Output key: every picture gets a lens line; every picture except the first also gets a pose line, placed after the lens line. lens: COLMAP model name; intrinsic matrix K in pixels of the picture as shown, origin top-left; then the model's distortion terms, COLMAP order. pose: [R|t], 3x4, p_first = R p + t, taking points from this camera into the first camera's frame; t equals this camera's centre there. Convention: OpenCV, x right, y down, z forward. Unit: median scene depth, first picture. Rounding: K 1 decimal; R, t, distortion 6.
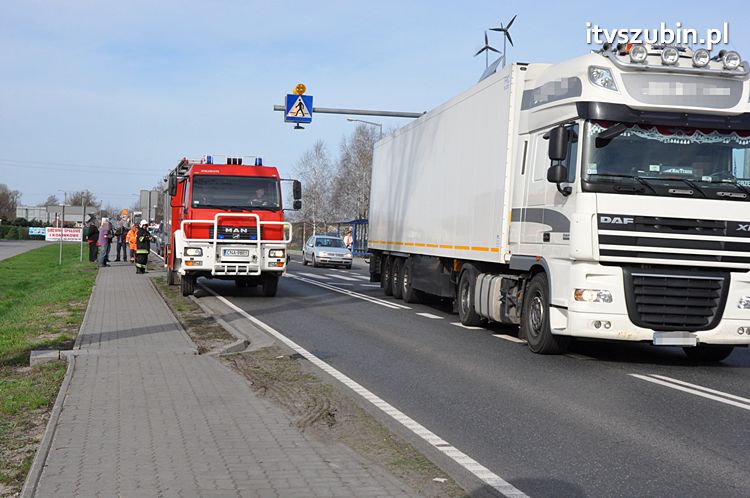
lens RADIAL K [[1059.7, 0, 373.2], [0, 1059.7, 238.2], [0, 0, 1]] dist [0.046482, 0.107859]
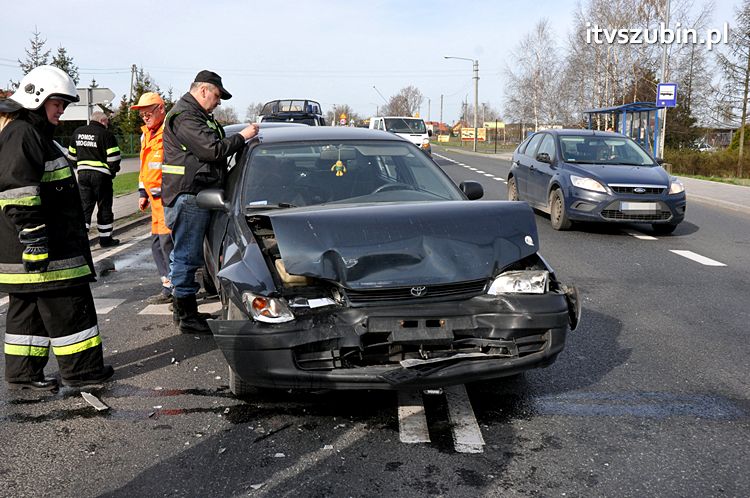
lens RADIAL K [[717.9, 0, 360.3], [0, 717.9, 262.4], [0, 0, 1]] dist [-0.088153, 0.160425]
pose [[0.967179, 0.000926, -0.254093, -0.114322], [0.043059, 0.984933, 0.167491, 0.000765], [0.250419, -0.172935, 0.952567, 0.910367]]
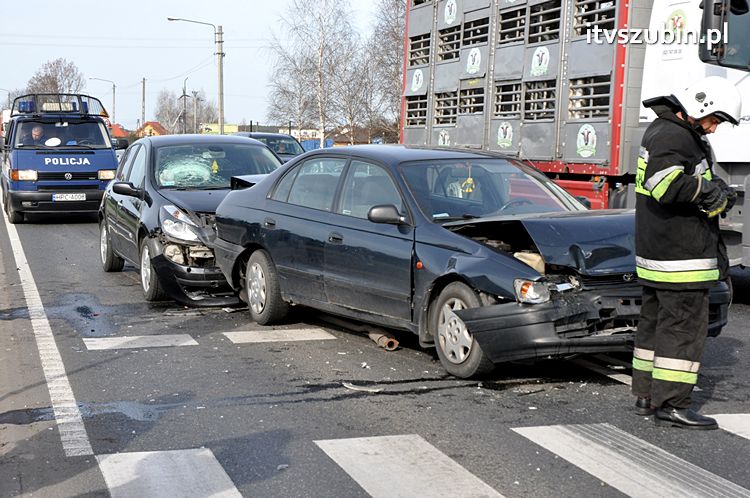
lens RADIAL K [[1244.6, 0, 375.0], [0, 1244.6, 249.0], [0, 0, 1]] dist [0.107703, 0.042677]
pose [[0.997254, -0.042887, 0.060373, -0.173746], [0.037505, 0.995448, 0.087615, -0.003163], [-0.063856, -0.085110, 0.994323, 0.815441]]
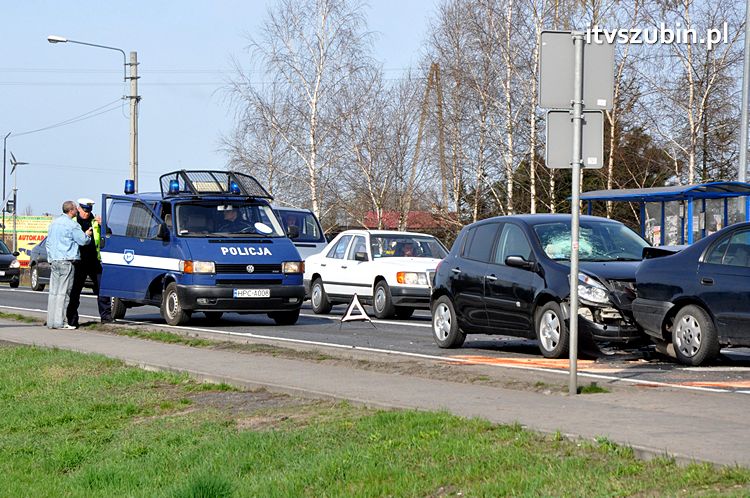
lens RADIAL K [[2467.1, 0, 375.0], [0, 2467.1, 249.0], [0, 0, 1]] dist [0.303500, 2.095352]
pose [[0.992966, -0.033955, 0.113430, -0.311870], [0.034018, 0.999420, 0.001383, 0.000700], [-0.113411, 0.002485, 0.993545, 0.505951]]
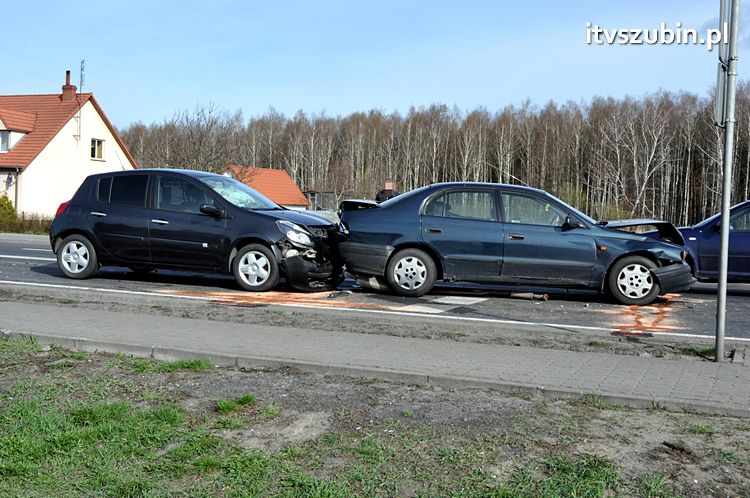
lens RADIAL K [[888.9, 0, 375.0], [0, 888.9, 249.0], [0, 0, 1]] dist [0.051562, 0.021094]
pose [[0.572868, -0.059599, 0.817478, -0.388165], [-0.006322, 0.997002, 0.077117, -0.002574], [-0.819623, -0.049346, 0.570774, 0.909711]]
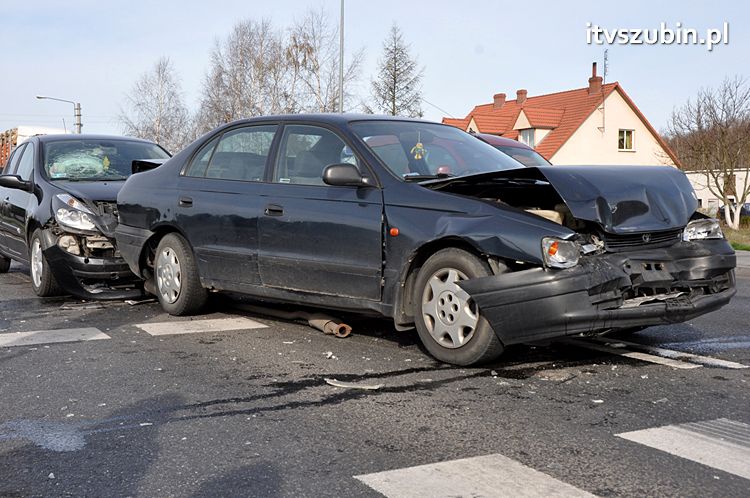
lens RADIAL K [[875.2, 0, 362.6], [0, 875.2, 247.2], [0, 0, 1]] dist [-0.017361, 0.028541]
pose [[0.966001, -0.057300, 0.252108, -0.187073], [0.041688, 0.996892, 0.066842, 0.010062], [-0.255155, -0.054060, 0.965388, 0.894408]]
